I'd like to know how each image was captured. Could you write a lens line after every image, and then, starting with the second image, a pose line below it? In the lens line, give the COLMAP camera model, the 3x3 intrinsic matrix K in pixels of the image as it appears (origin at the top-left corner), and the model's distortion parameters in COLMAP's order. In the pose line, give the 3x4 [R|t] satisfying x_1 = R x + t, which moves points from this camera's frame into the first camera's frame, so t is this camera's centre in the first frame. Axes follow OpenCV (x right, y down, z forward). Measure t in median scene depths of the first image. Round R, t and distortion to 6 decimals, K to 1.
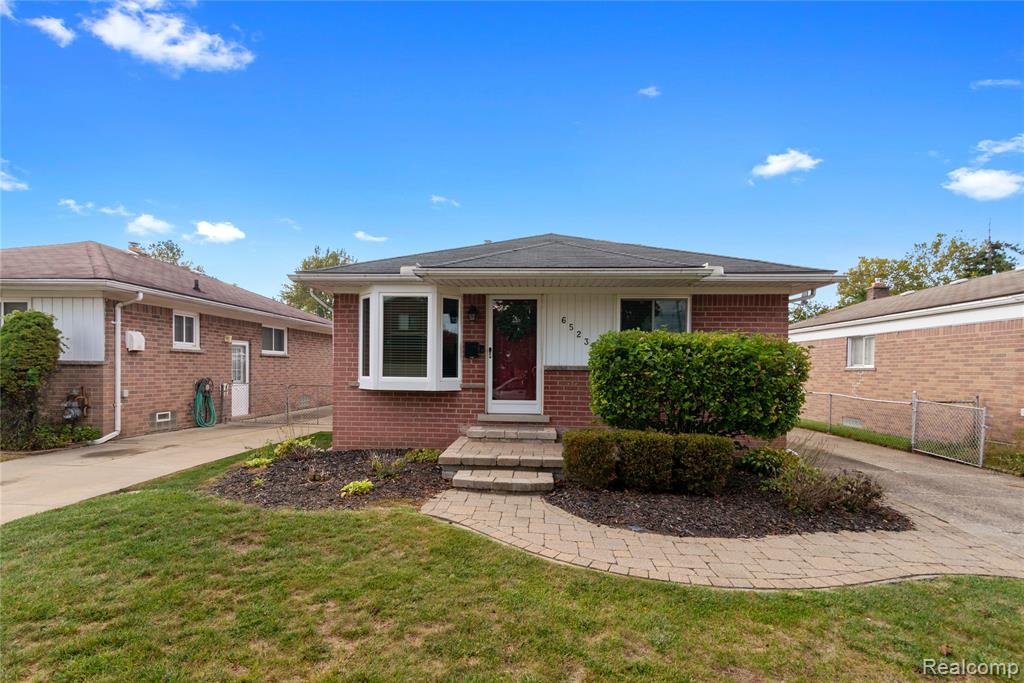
lens RADIAL K [[502.6, 0, 512.2], [0, 502.6, 376.3], [0, 0, 1]] dist [0.003296, 0.000180]
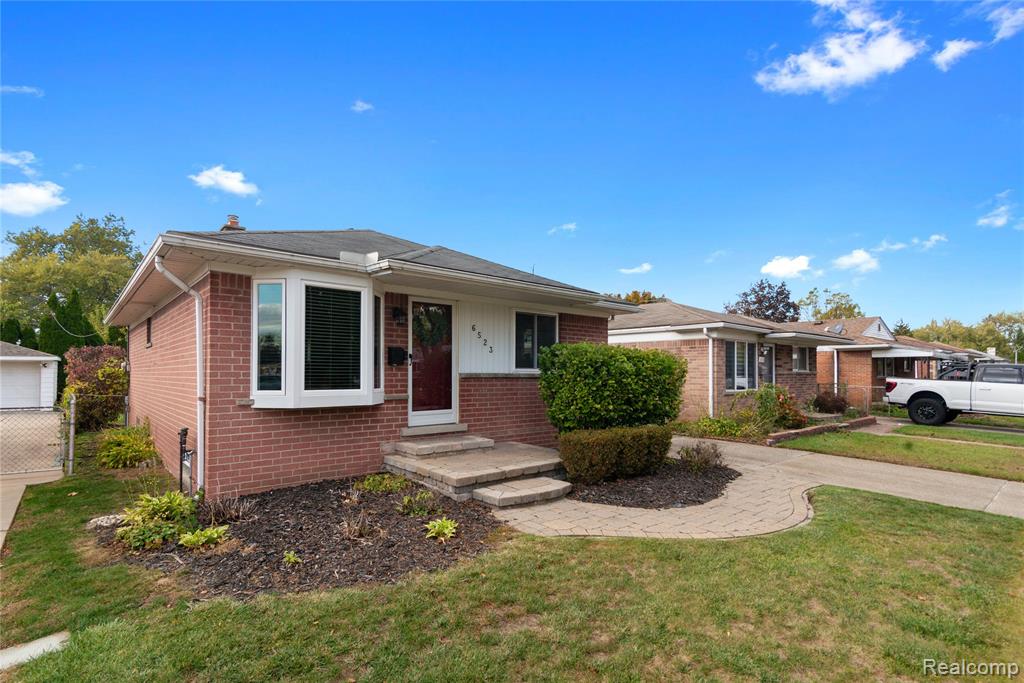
lens RADIAL K [[492.2, 0, 511.9], [0, 492.2, 368.9], [0, 0, 1]] dist [0.012016, 0.000168]
pose [[0.715582, -0.004874, 0.698512, -0.537353], [0.016009, 0.999827, -0.009424, -0.019045], [-0.698345, 0.017926, 0.715537, 0.240044]]
